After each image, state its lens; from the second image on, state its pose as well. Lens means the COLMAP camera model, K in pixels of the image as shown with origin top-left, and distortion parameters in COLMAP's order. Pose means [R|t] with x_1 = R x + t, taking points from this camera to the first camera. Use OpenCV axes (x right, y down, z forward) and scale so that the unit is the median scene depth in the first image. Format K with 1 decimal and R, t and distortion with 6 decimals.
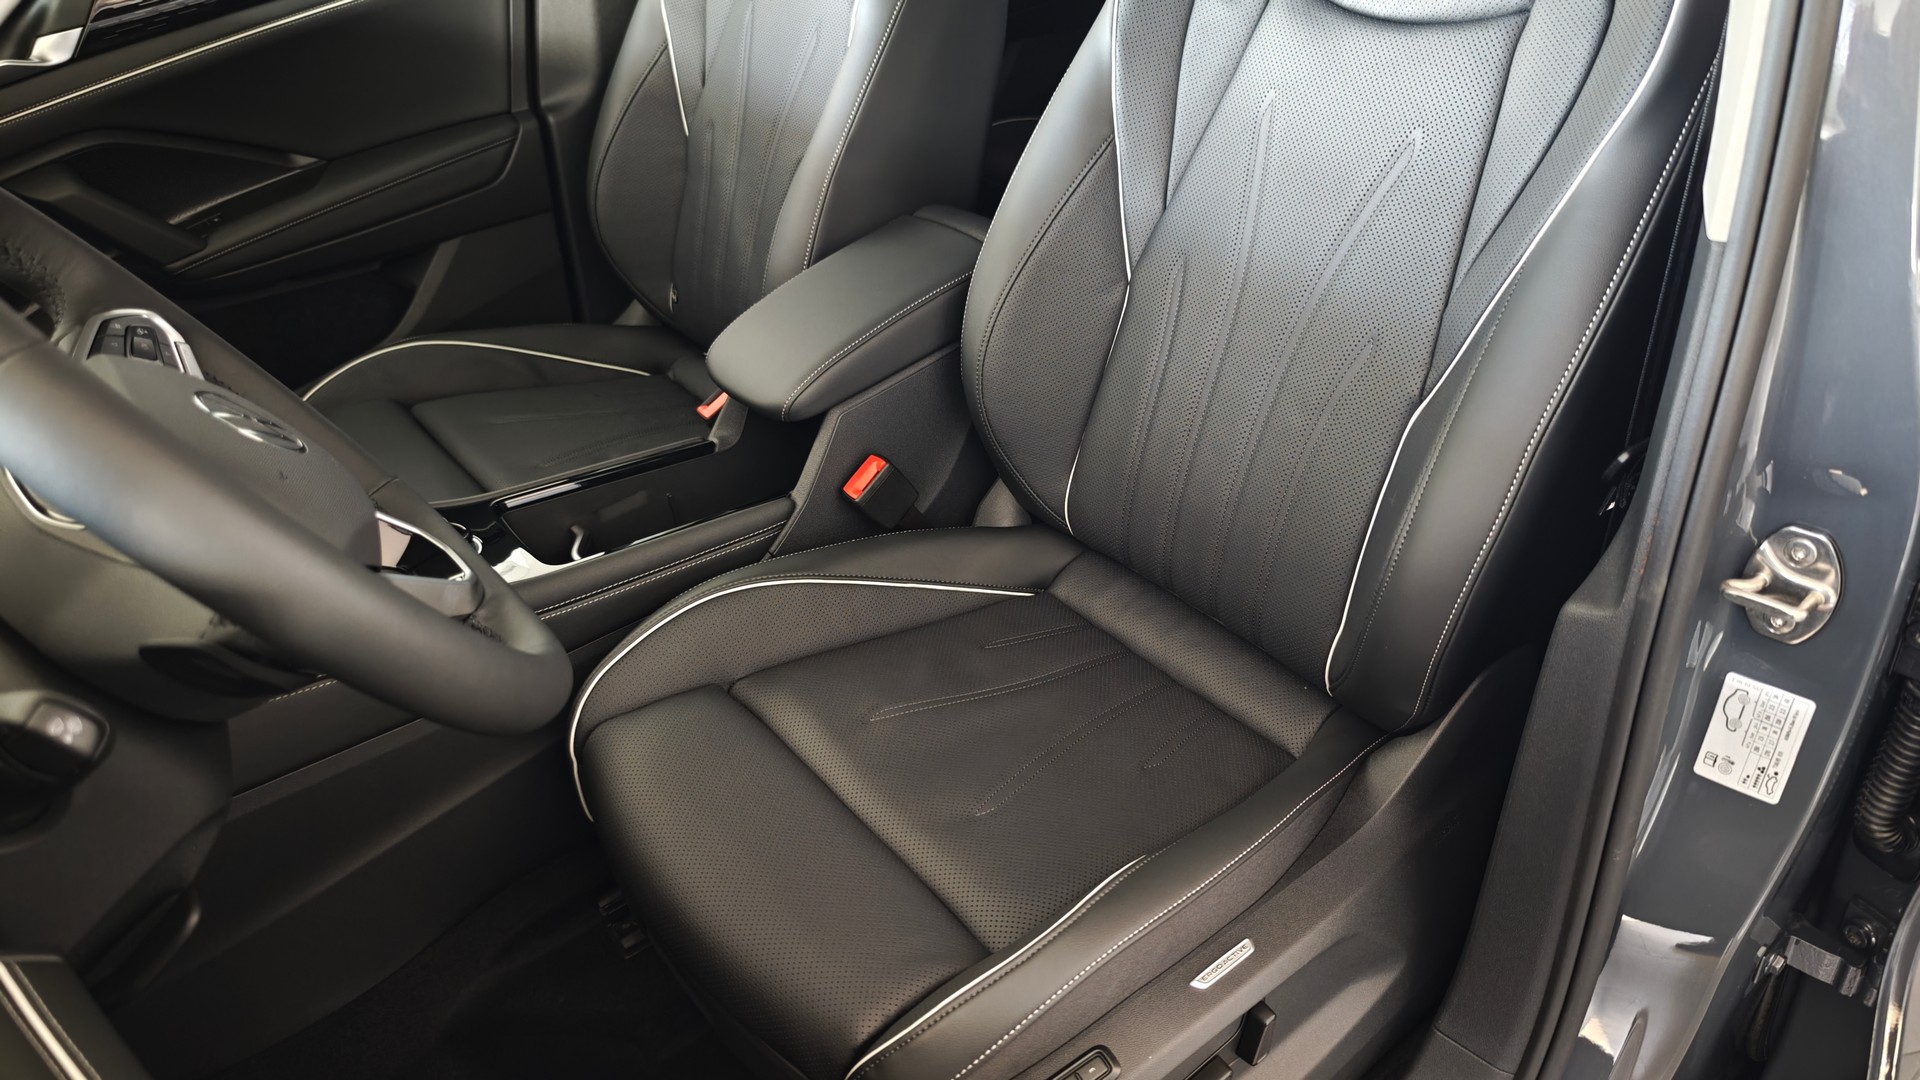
lens RADIAL K [[1326.9, 0, 978.2], [0, 1326.9, 549.7], [0, 0, 1]] dist [0.005833, -0.011205]
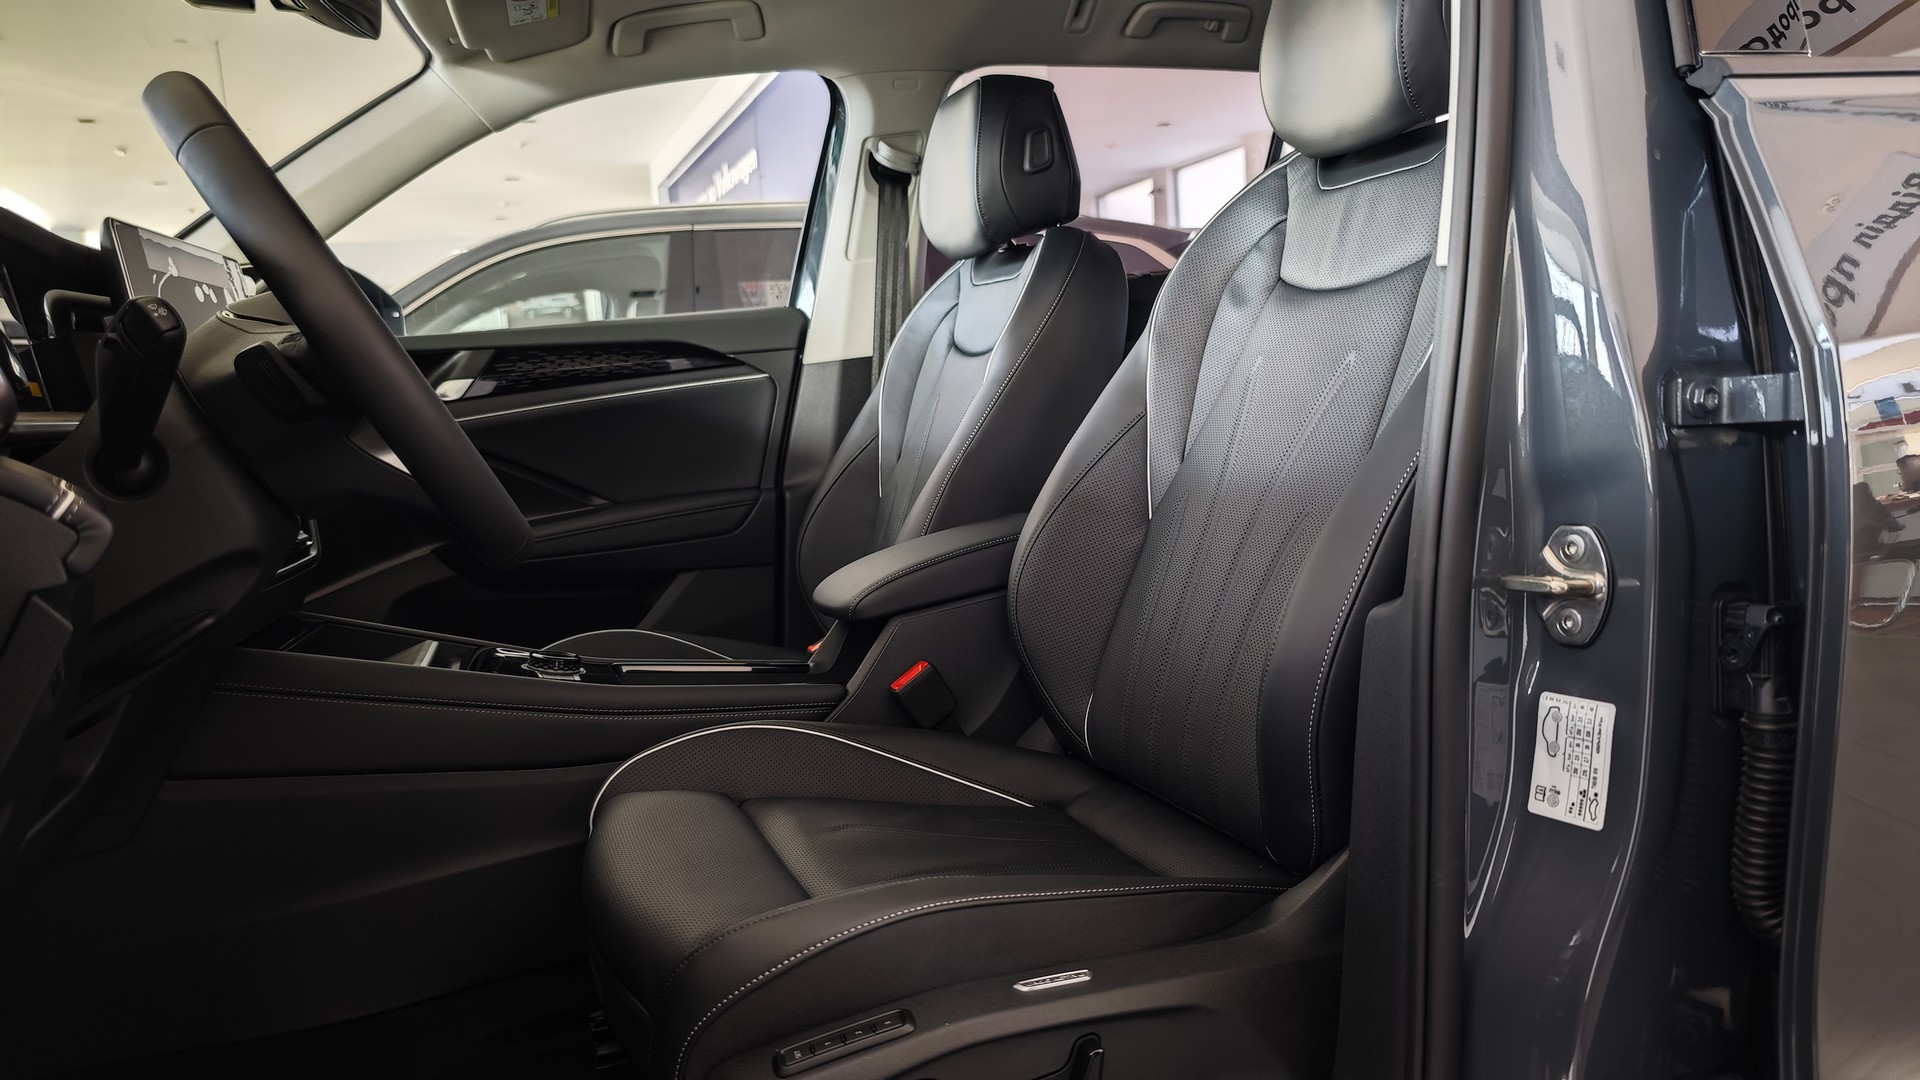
lens RADIAL K [[1326.9, 0, 946.5], [0, 1326.9, 570.6], [0, 0, 1]] dist [0.005833, -0.011205]
pose [[0.954982, 0.063829, -0.289715, 0.295464], [-0.186424, 0.888788, -0.418691, 0.369049], [0.230771, 0.453852, 0.860676, -0.019590]]
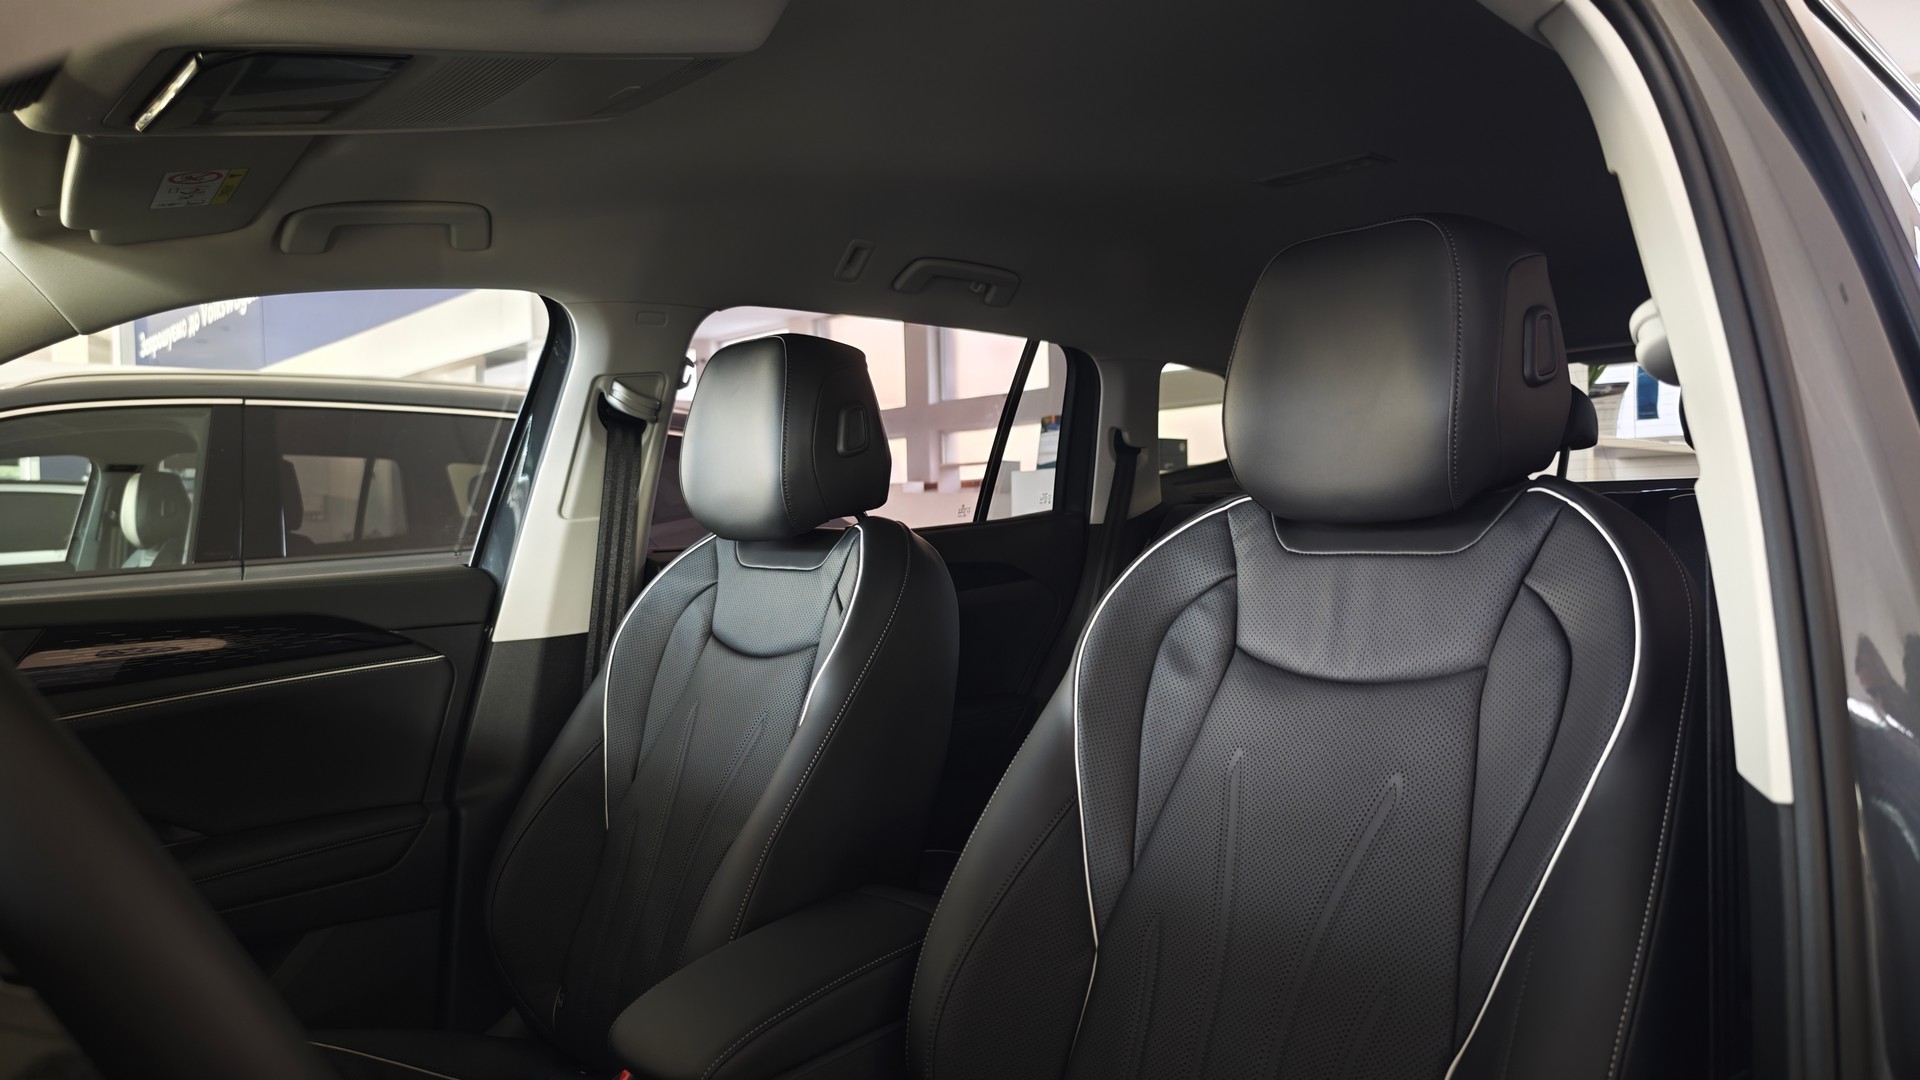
lens RADIAL K [[1326.9, 0, 971.9], [0, 1326.9, 554.9], [0, 0, 1]] dist [0.005833, -0.011205]
pose [[0.994756, 0.065655, 0.078415, -0.066068], [-0.009665, 0.823649, -0.567018, 0.101539], [-0.101814, 0.563287, 0.819965, 0.104284]]
